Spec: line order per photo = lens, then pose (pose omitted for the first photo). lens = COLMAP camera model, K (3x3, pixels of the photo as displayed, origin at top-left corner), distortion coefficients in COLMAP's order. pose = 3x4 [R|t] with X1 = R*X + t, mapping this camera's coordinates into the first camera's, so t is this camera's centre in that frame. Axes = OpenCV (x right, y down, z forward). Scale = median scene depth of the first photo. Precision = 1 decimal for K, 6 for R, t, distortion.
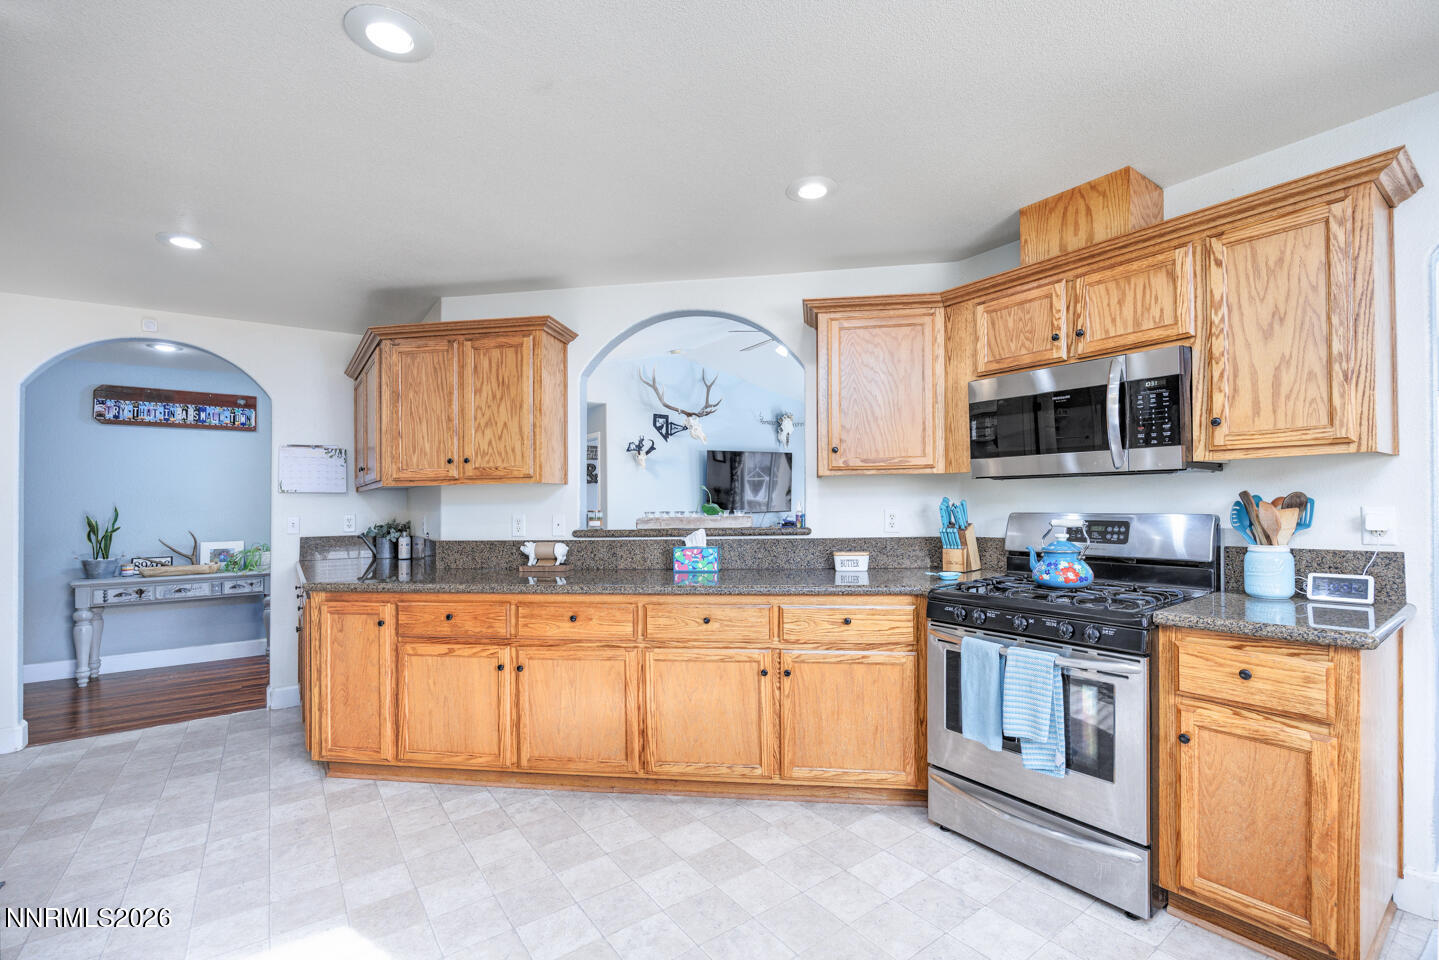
lens RADIAL K [[627.7, 0, 730.7], [0, 627.7, 491.3], [0, 0, 1]] dist [-0.016821, 0.000241]
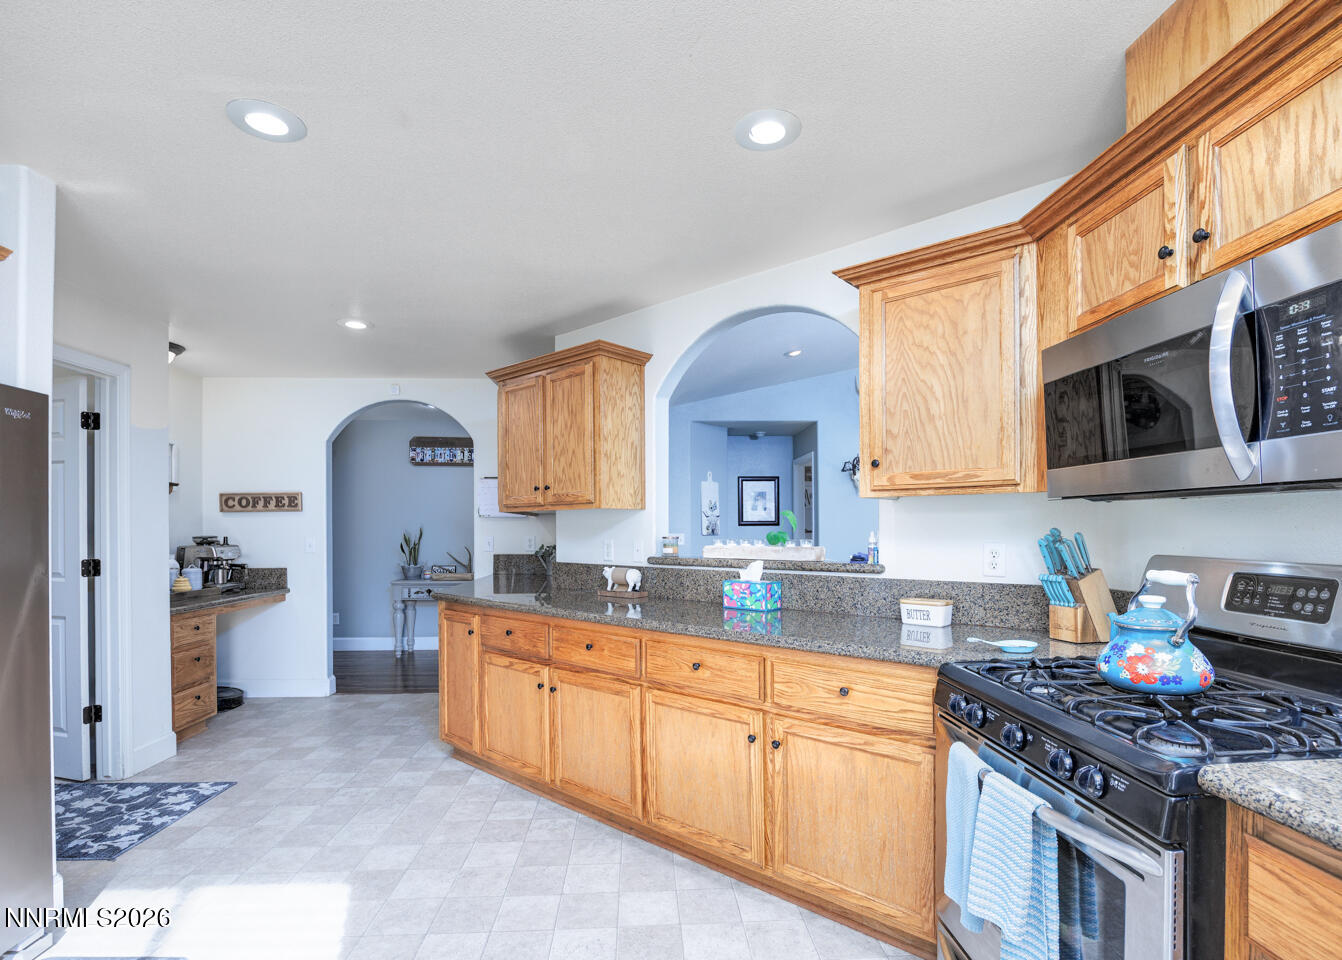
lens RADIAL K [[642.6, 0, 677.7], [0, 642.6, 523.5], [0, 0, 1]] dist [-0.017873, -0.000495]
pose [[0.838758, 0.008364, -0.544441, 0.390740], [-0.000199, 0.999887, 0.015053, -0.005310], [0.544505, -0.012517, 0.838664, 0.223055]]
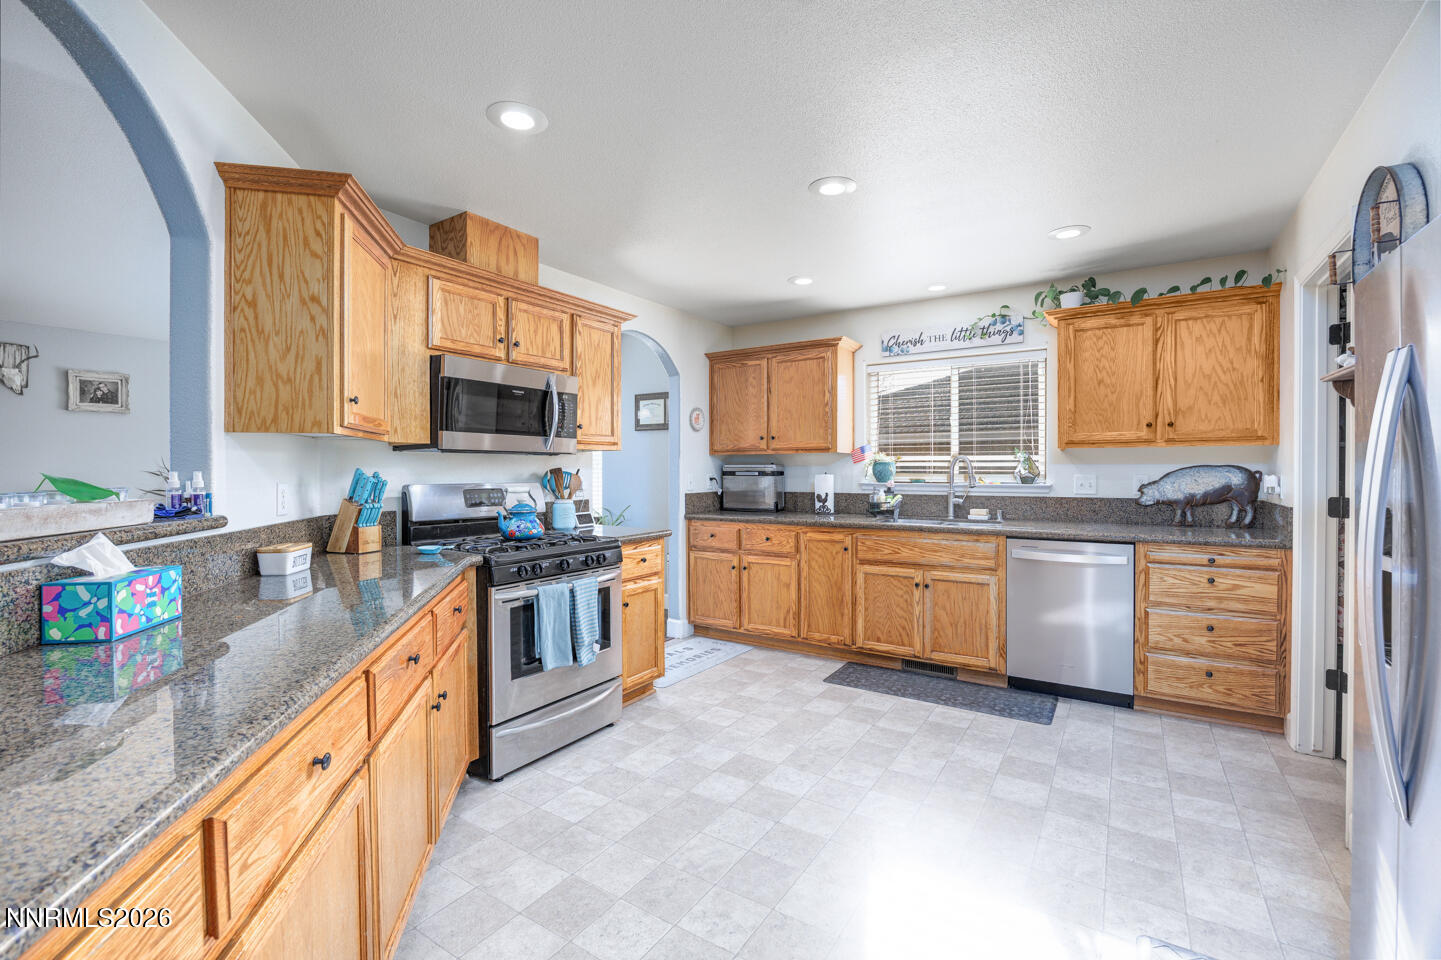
lens RADIAL K [[628.6, 0, 729.0], [0, 628.6, 481.1], [0, 0, 1]] dist [-0.016821, 0.000241]
pose [[-0.361237, 0.000348, 0.932474, -0.669914], [-0.006683, 0.999973, -0.002962, 0.027541], [-0.932450, -0.007302, -0.361225, 0.863752]]
